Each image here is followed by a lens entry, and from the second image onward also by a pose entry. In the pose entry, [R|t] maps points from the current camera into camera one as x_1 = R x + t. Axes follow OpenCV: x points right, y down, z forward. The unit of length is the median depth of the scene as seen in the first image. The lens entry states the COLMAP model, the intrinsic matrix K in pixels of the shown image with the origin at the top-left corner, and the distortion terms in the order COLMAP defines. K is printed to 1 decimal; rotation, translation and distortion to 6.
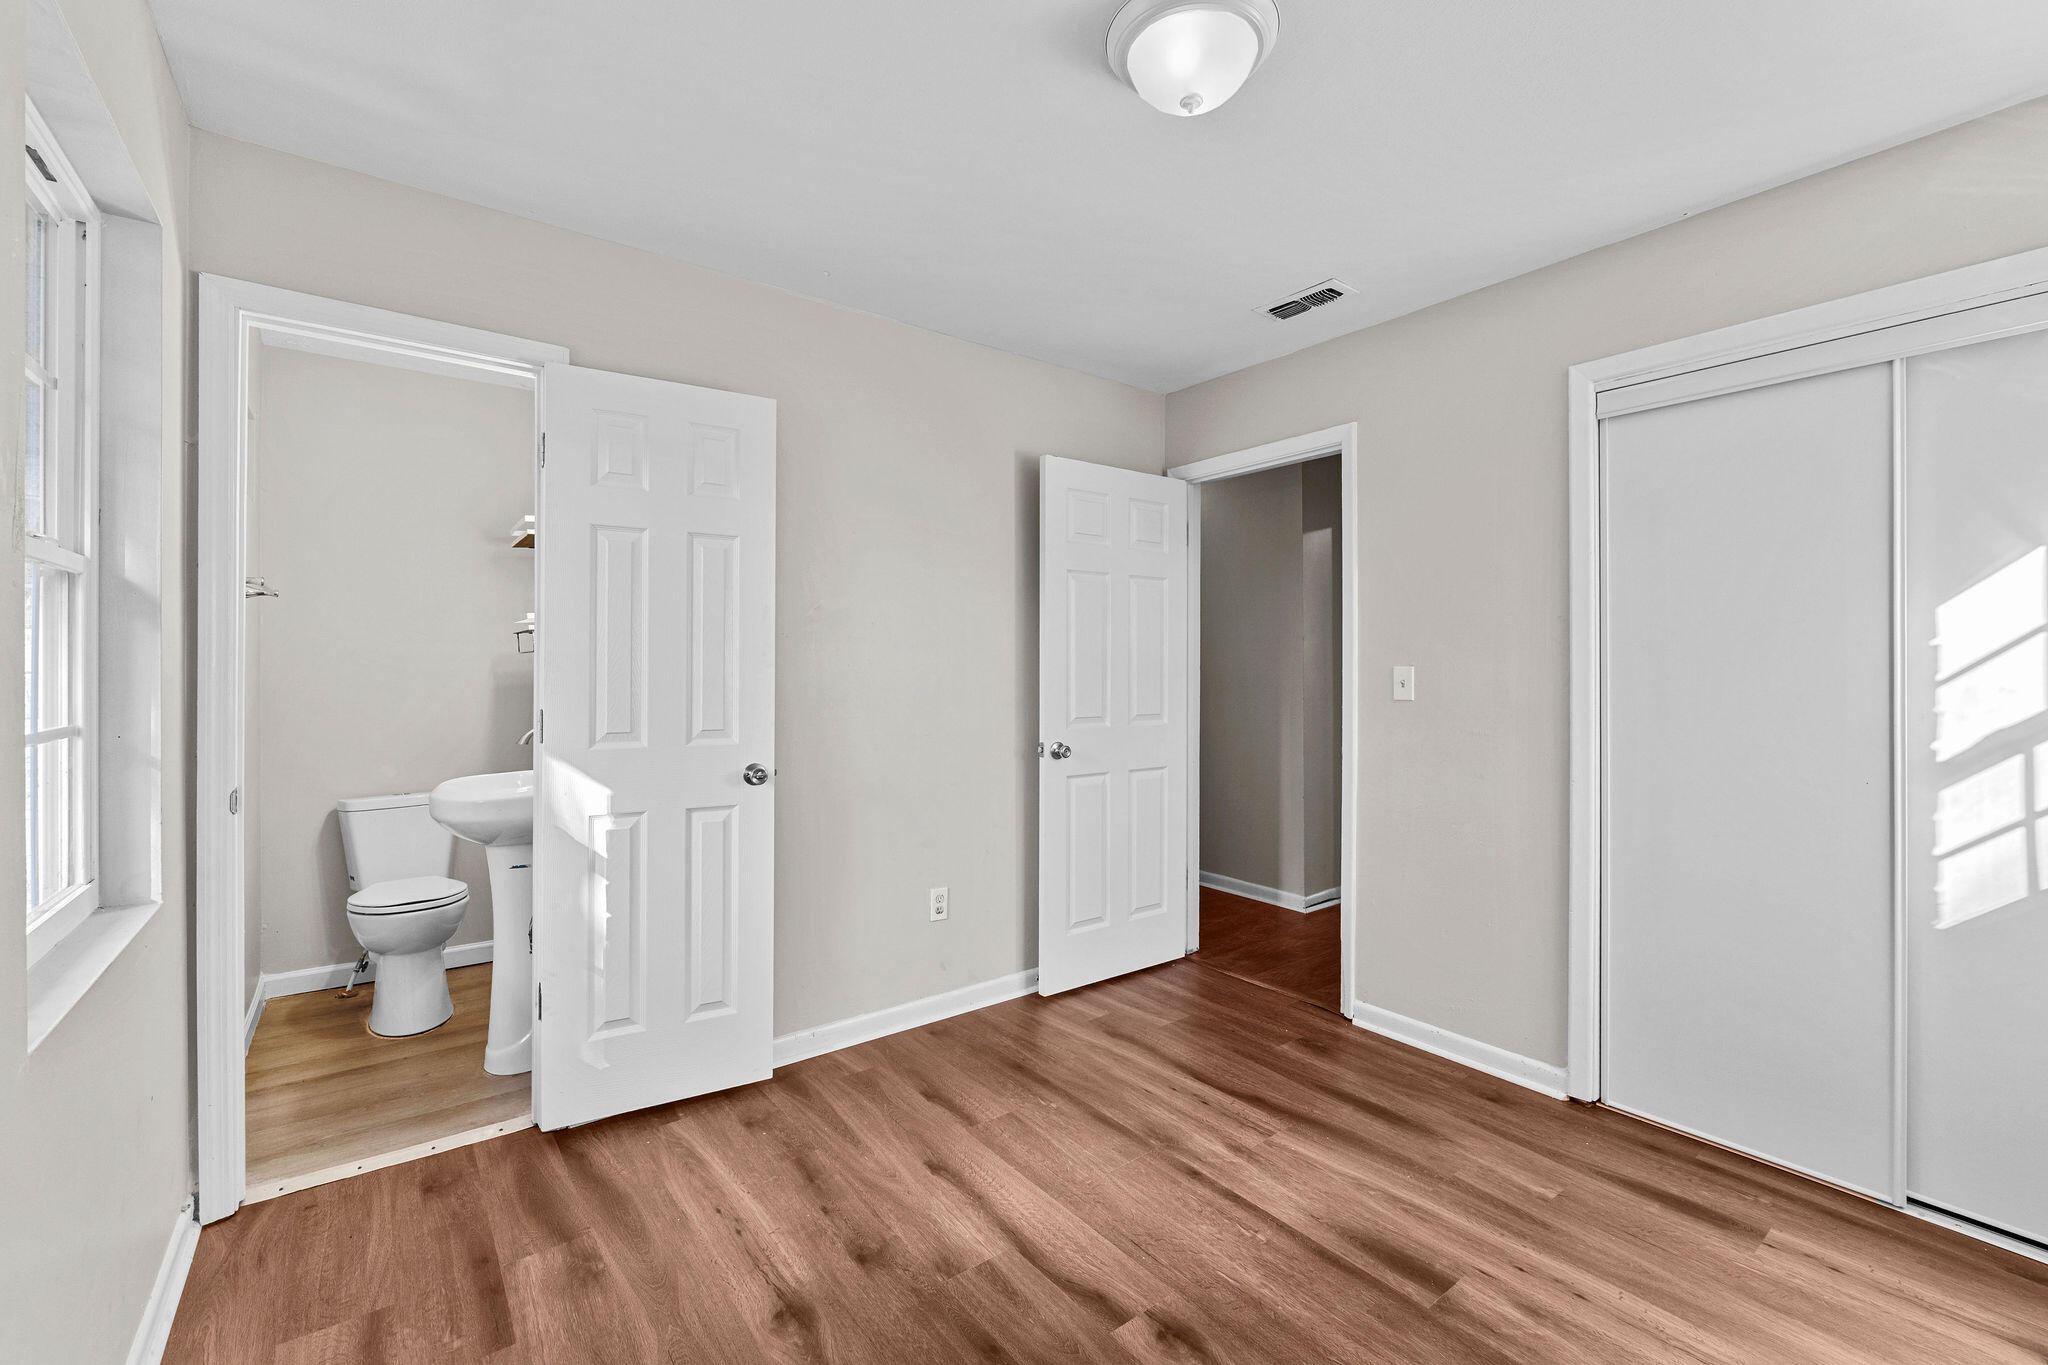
lens RADIAL K [[850.6, 0, 1012.3], [0, 850.6, 661.8], [0, 0, 1]] dist [-0.005813, 0.000018]
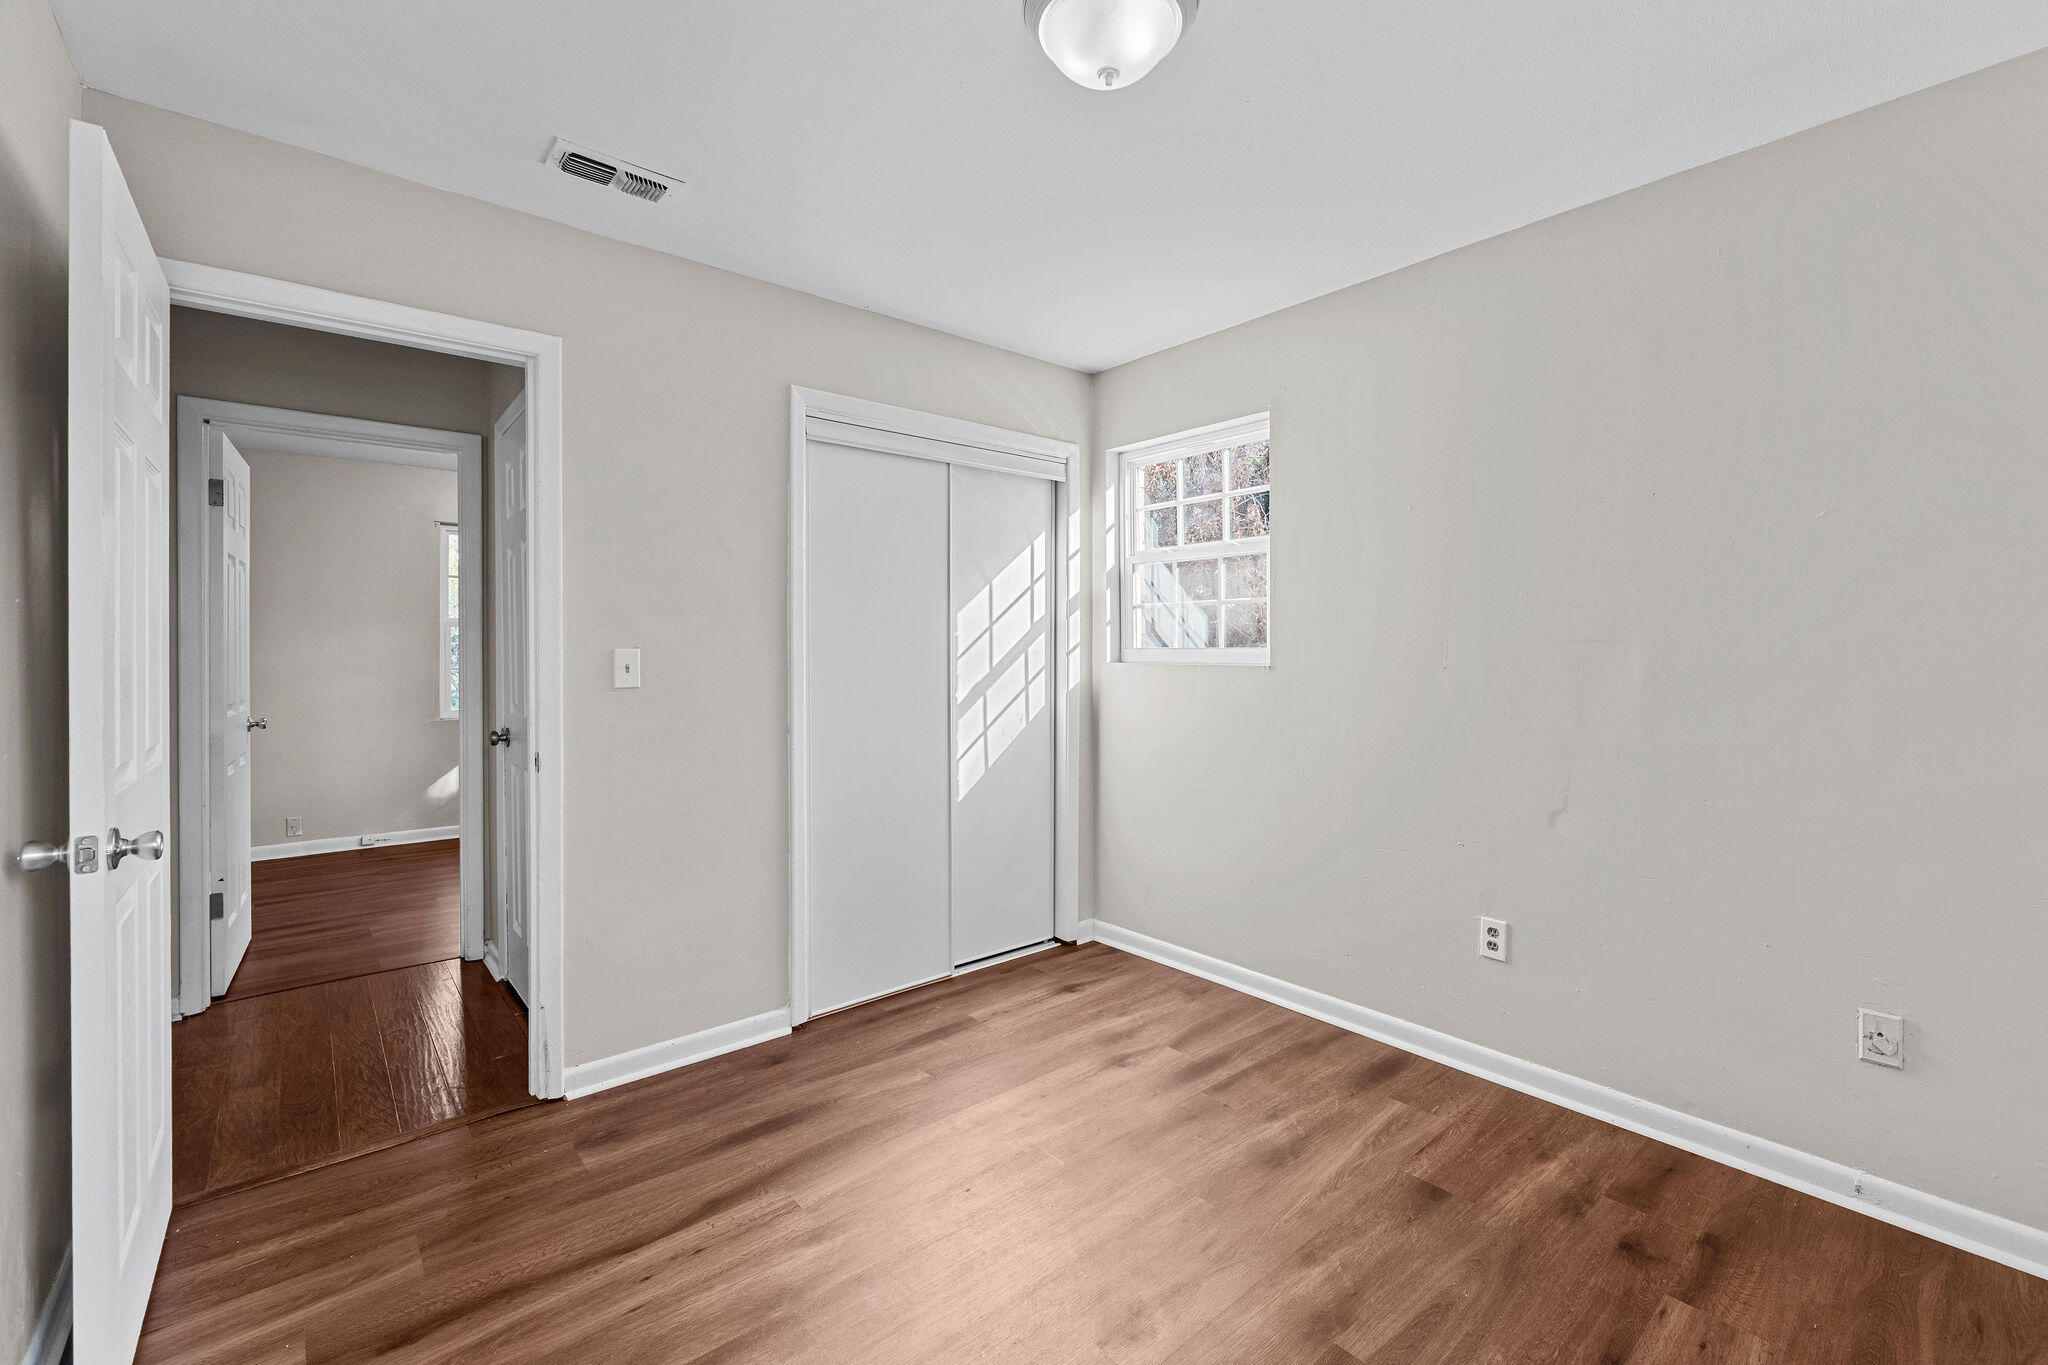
lens RADIAL K [[866.7, 0, 1030.7], [0, 866.7, 646.3], [0, 0, 1]] dist [-0.009466, 0.000217]
pose [[-0.060458, -0.000331, 0.998171, -0.516964], [-0.007578, 0.999971, -0.000127, 0.000485], [-0.998142, -0.007572, -0.060459, 0.753064]]
